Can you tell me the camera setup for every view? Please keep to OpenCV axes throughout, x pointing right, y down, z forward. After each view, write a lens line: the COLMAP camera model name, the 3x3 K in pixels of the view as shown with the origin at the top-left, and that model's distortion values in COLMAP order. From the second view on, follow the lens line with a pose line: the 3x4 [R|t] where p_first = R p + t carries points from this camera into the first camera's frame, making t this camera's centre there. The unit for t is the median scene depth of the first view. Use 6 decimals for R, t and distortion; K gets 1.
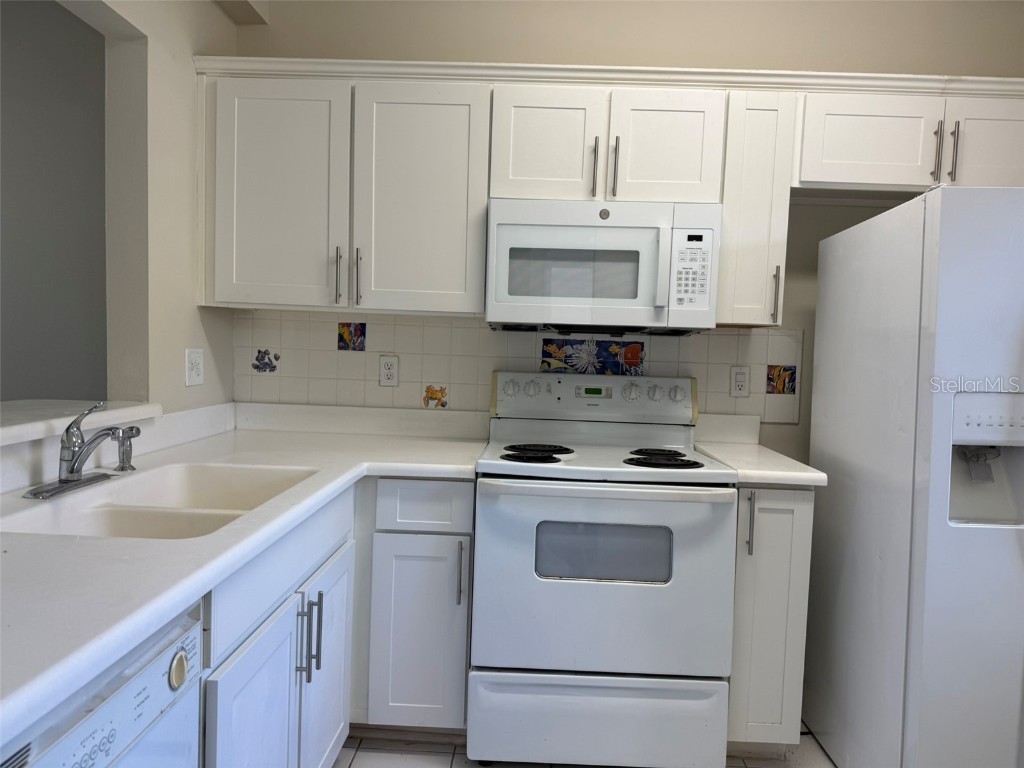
lens RADIAL K [[719.9, 0, 510.1], [0, 719.9, 389.9], [0, 0, 1]] dist [0.112875, -0.160899]
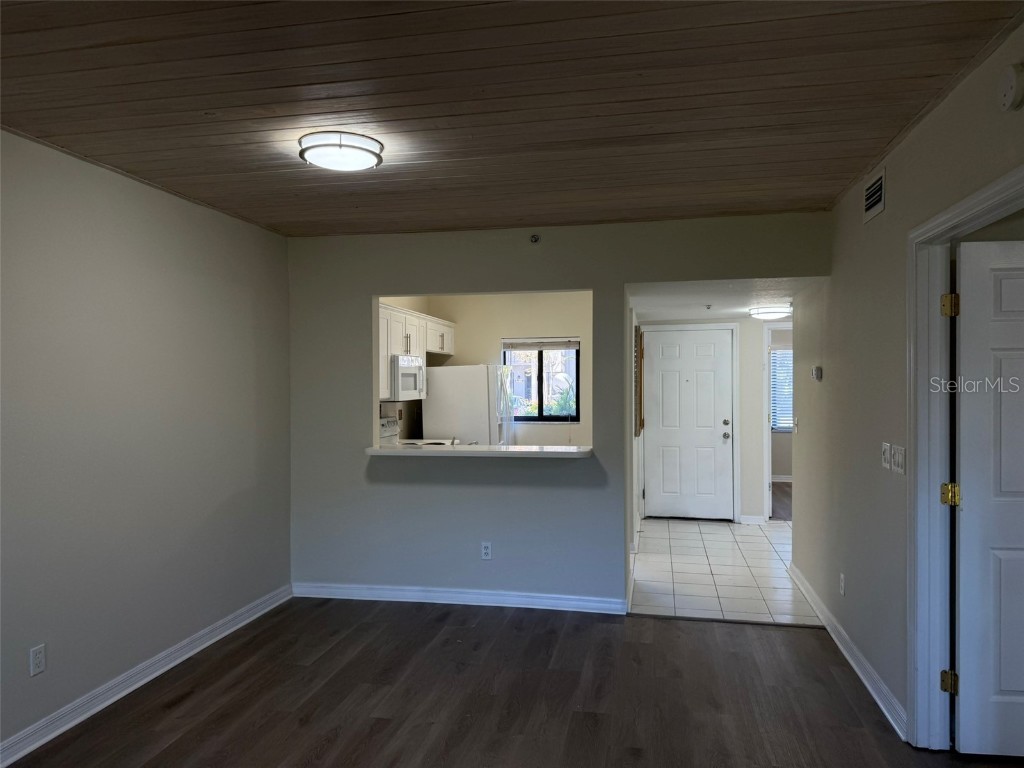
lens RADIAL K [[719.9, 0, 510.1], [0, 719.9, 389.9], [0, 0, 1]] dist [0.112875, -0.160899]
pose [[0.159478, -0.048391, 0.986015, -2.552977], [0.068840, 0.996912, 0.037792, -0.206474], [-0.984798, 0.061851, 0.162317, 0.170425]]
